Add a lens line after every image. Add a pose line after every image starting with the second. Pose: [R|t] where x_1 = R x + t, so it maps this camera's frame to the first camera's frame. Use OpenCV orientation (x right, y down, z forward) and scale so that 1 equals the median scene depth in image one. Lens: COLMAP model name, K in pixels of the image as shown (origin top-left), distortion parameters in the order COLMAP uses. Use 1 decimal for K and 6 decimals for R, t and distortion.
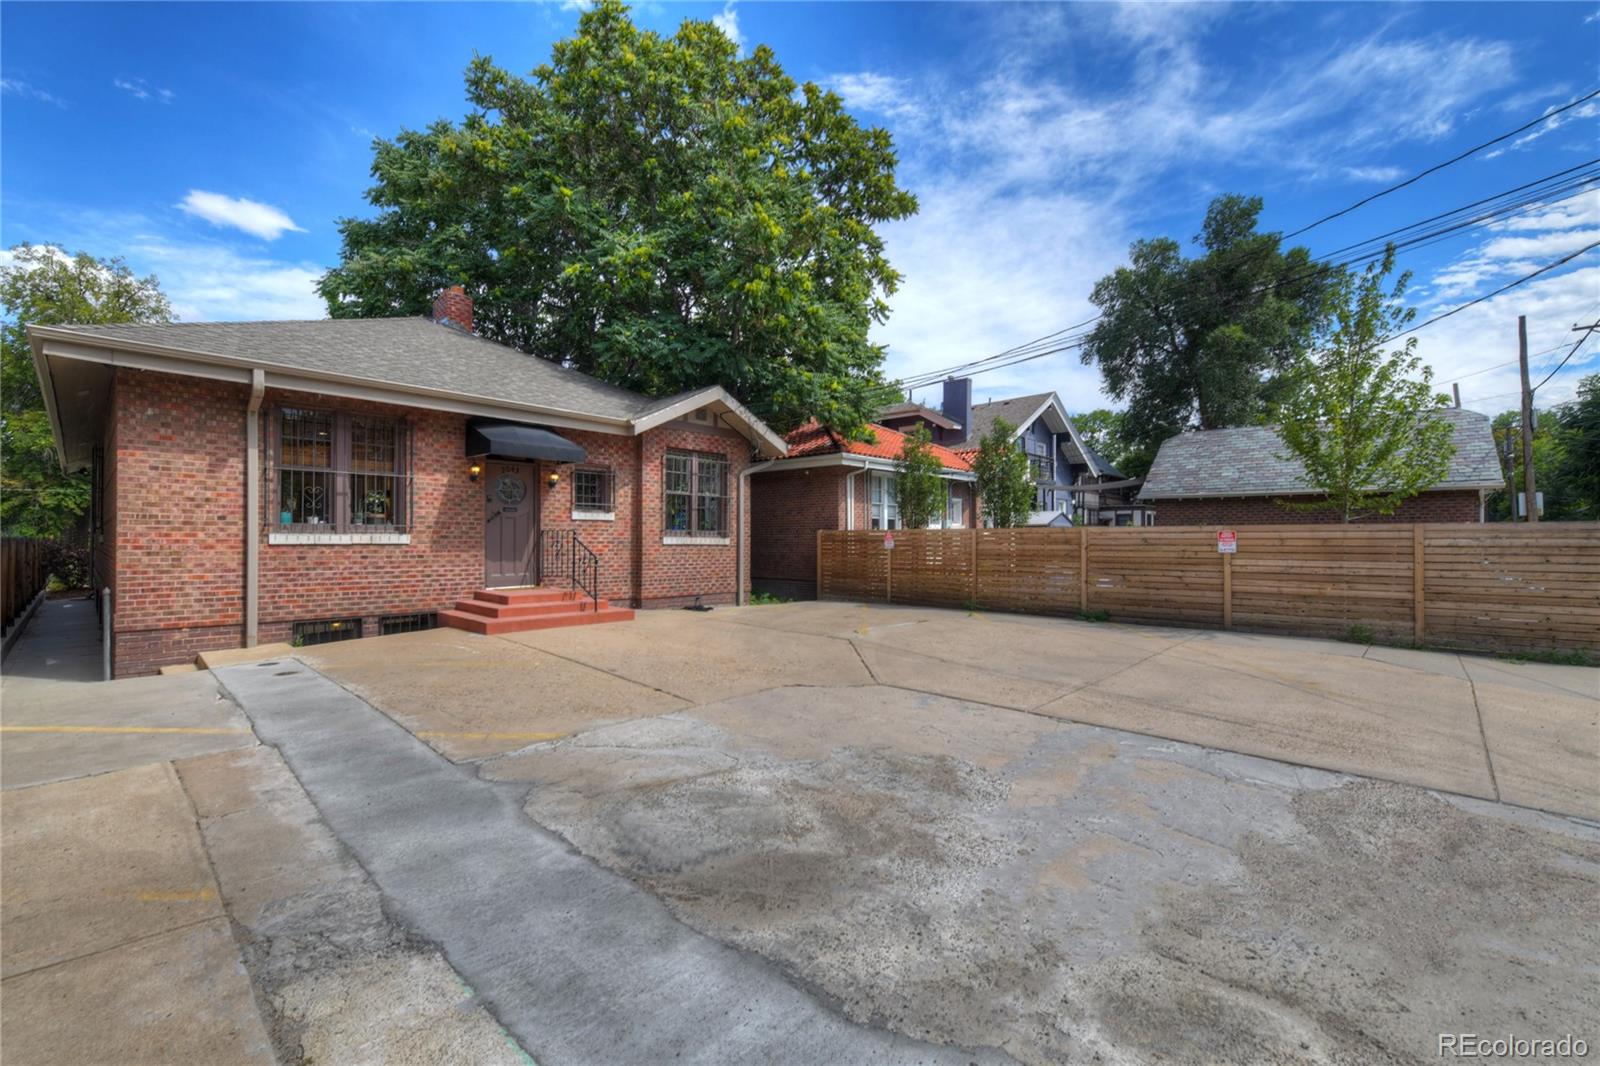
lens RADIAL K [[659.6, 0, 837.8], [0, 659.6, 530.1], [0, 0, 1]] dist [-0.001150, -0.010119]
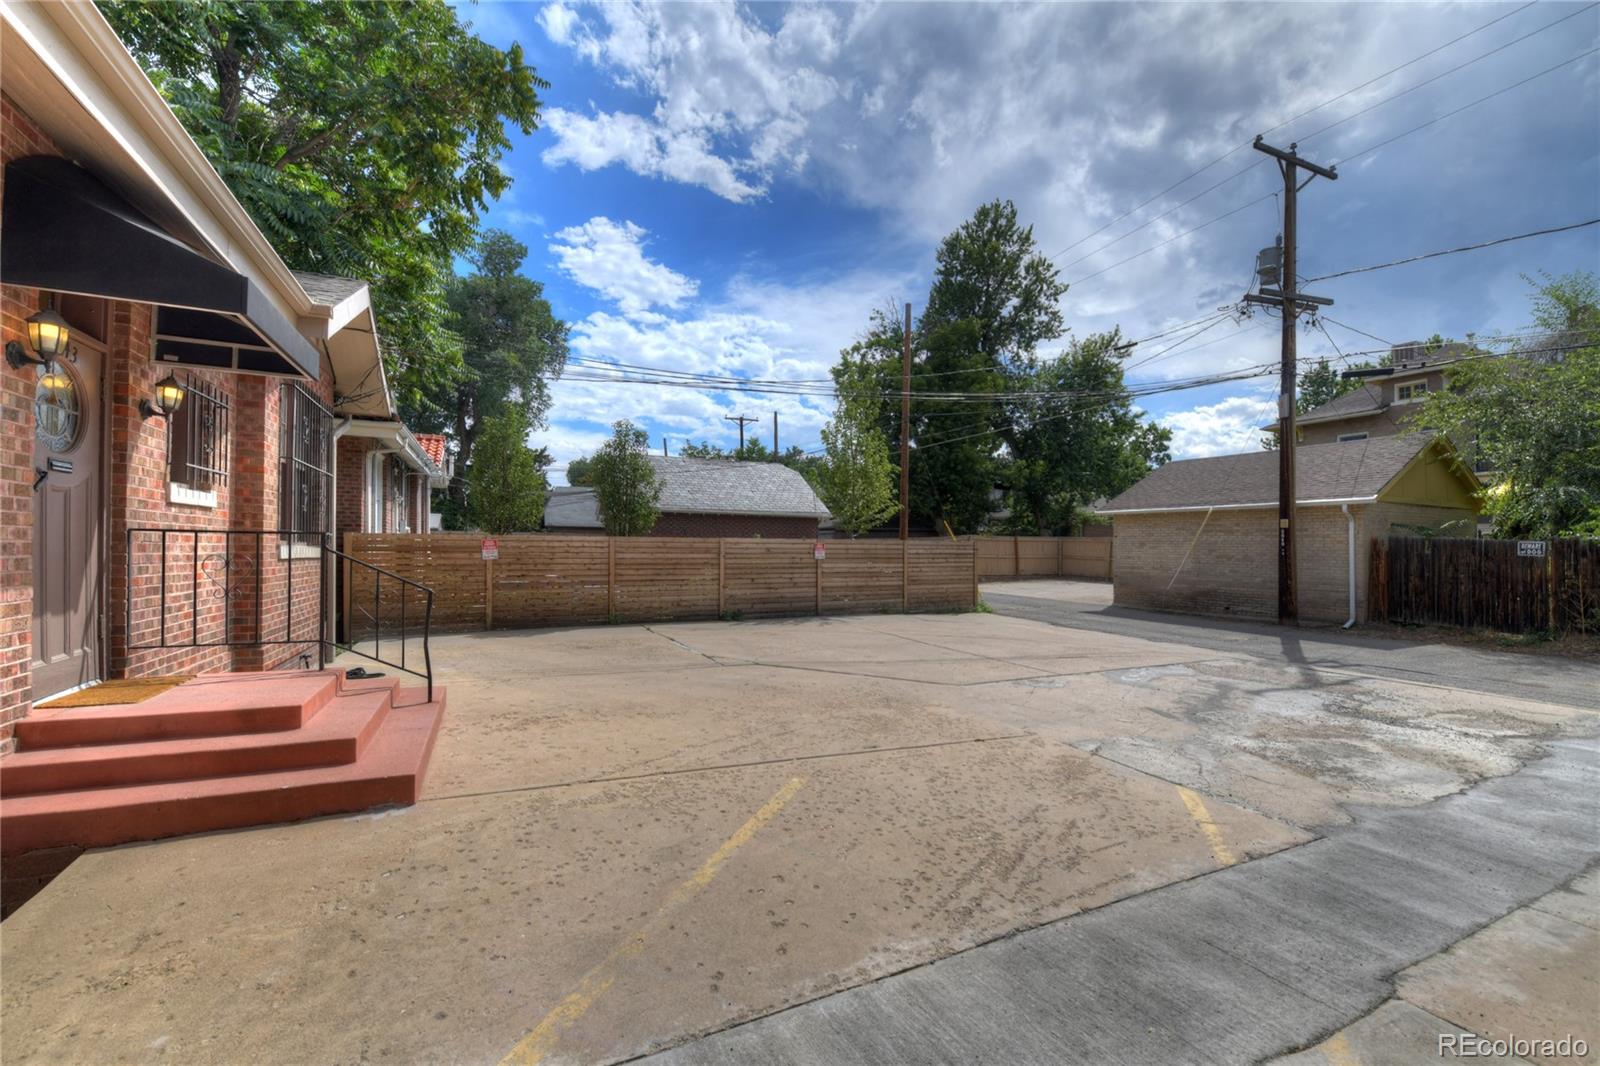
lens RADIAL K [[628.5, 0, 770.1], [0, 628.5, 548.1], [0, 0, 1]] dist [-0.016487, -0.000274]
pose [[0.412174, -0.000468, 0.911105, -0.765948], [-0.024257, 0.999640, 0.011487, -0.001870], [-0.910782, -0.026835, 0.412015, 0.638153]]
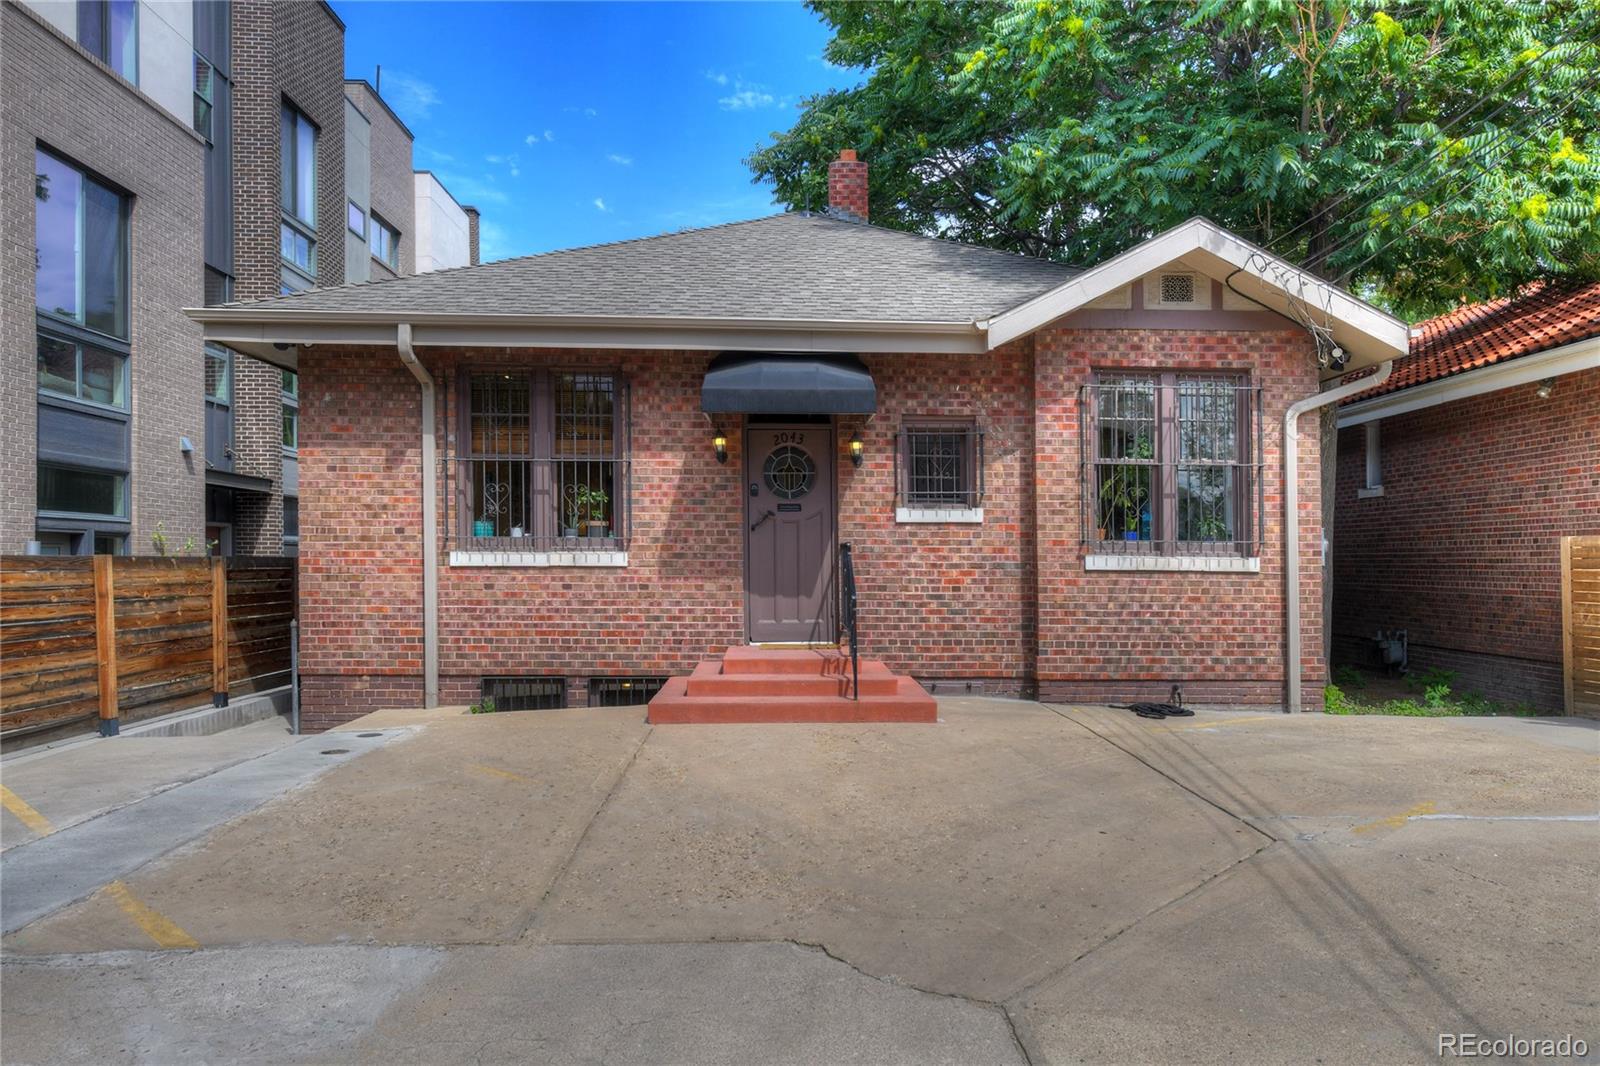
lens RADIAL K [[1145.0, 0, 833.0], [0, 1145.0, 546.6], [0, 0, 1]] dist [-0.001541, 0.001939]
pose [[0.688168, -0.009454, -0.725490, 0.302025], [0.009718, 0.999946, -0.003812, 0.008019], [0.725487, -0.004427, 0.688222, 0.407103]]
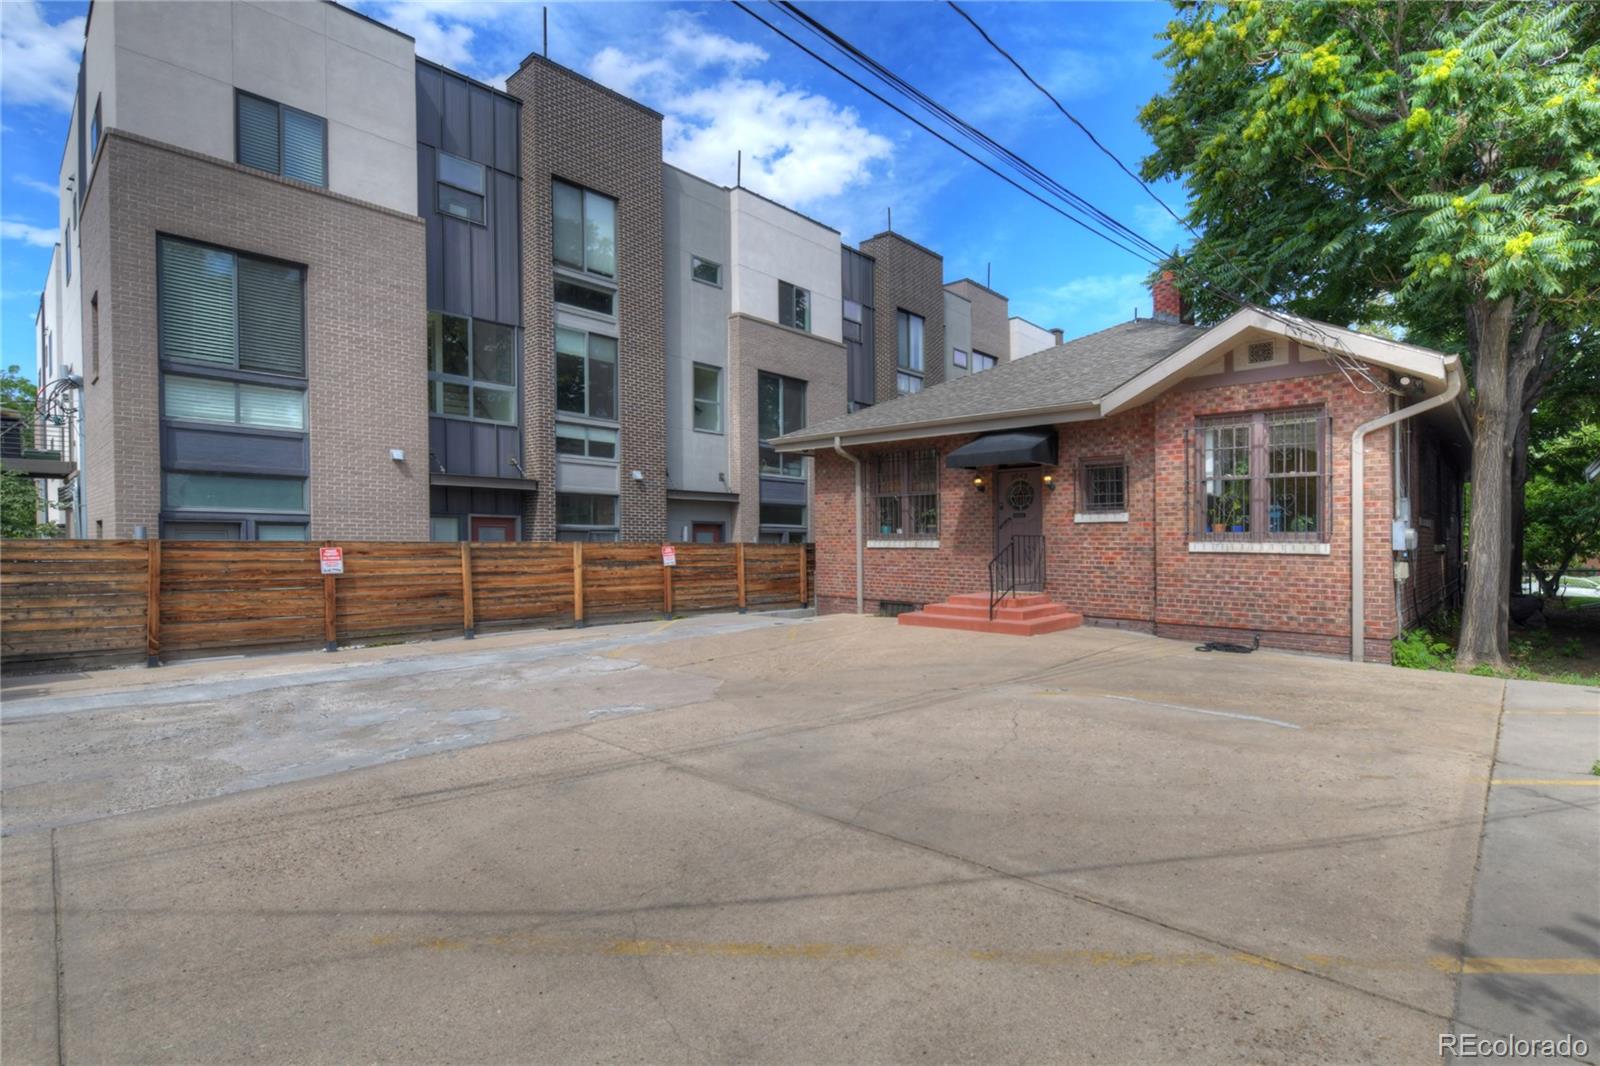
lens RADIAL K [[777.2, 0, 807.3], [0, 777.2, 563.6], [0, 0, 1]] dist [-0.001478, -0.000218]
pose [[-0.046195, 0.021460, -0.998702, 0.855102], [0.008946, 0.999738, 0.021068, 0.017467], [0.998892, -0.007961, -0.046375, 0.869424]]
